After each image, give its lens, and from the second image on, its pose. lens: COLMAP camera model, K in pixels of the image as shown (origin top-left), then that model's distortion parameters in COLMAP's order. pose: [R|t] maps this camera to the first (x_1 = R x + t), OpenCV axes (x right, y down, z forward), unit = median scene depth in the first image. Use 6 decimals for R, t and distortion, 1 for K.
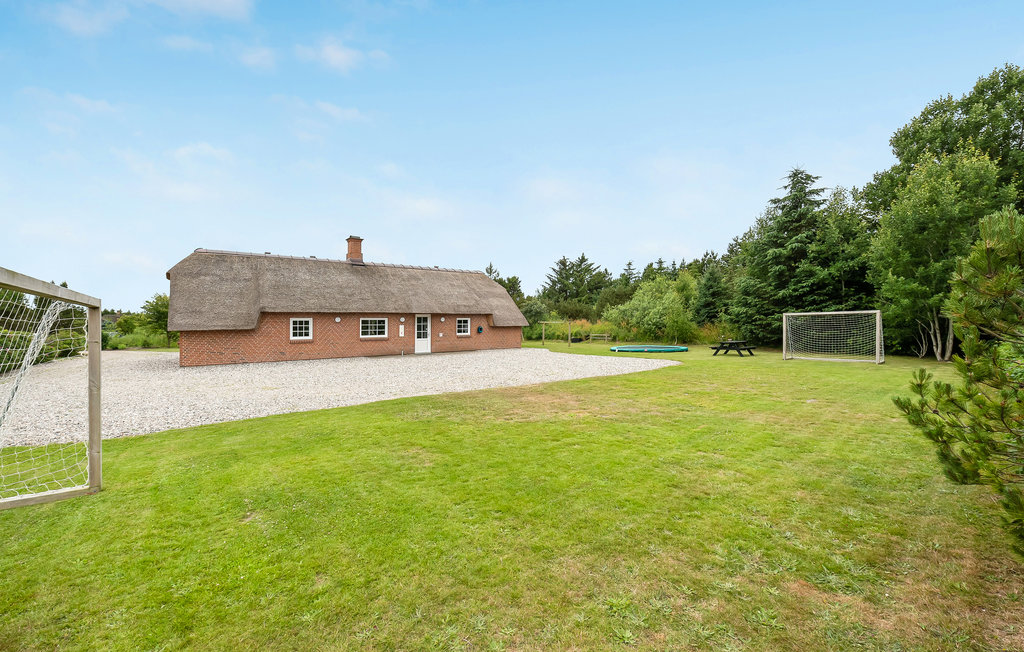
lens RADIAL K [[420.4, 0, 511.0], [0, 420.4, 318.8], [0, 0, 1]] dist [-0.012833, 0.000306]
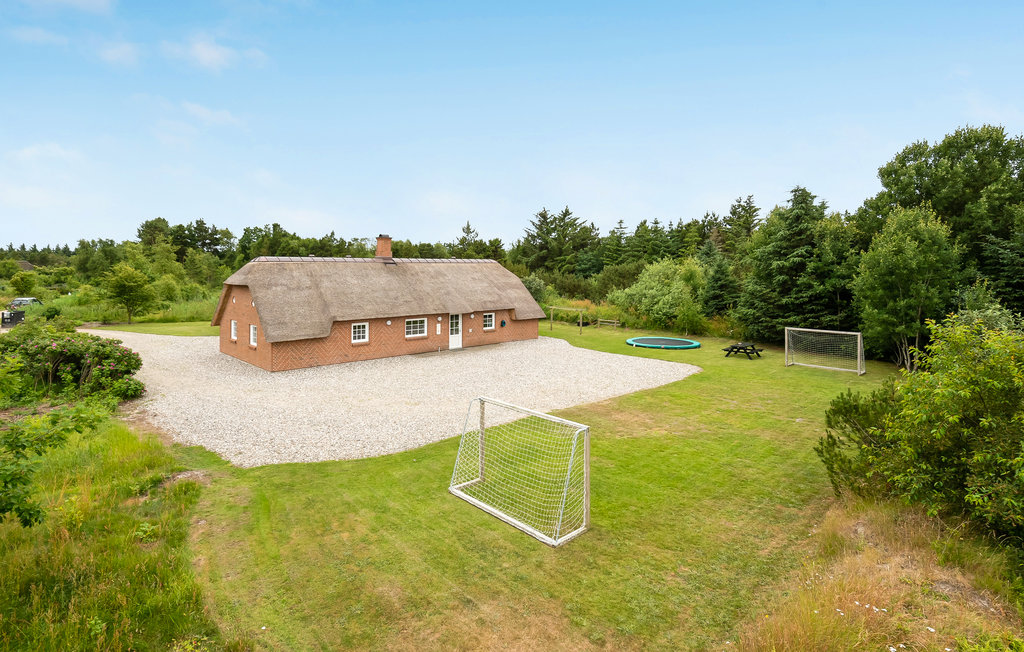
lens RADIAL K [[506.3, 0, 475.1], [0, 506.3, 260.7], [0, 0, 1]] dist [-0.002138, 0.001038]
pose [[0.999866, -0.000606, 0.016372, -0.196922], [0.000799, 0.999930, -0.011769, -0.139371], [-0.016364, 0.011781, 0.999797, -0.329105]]
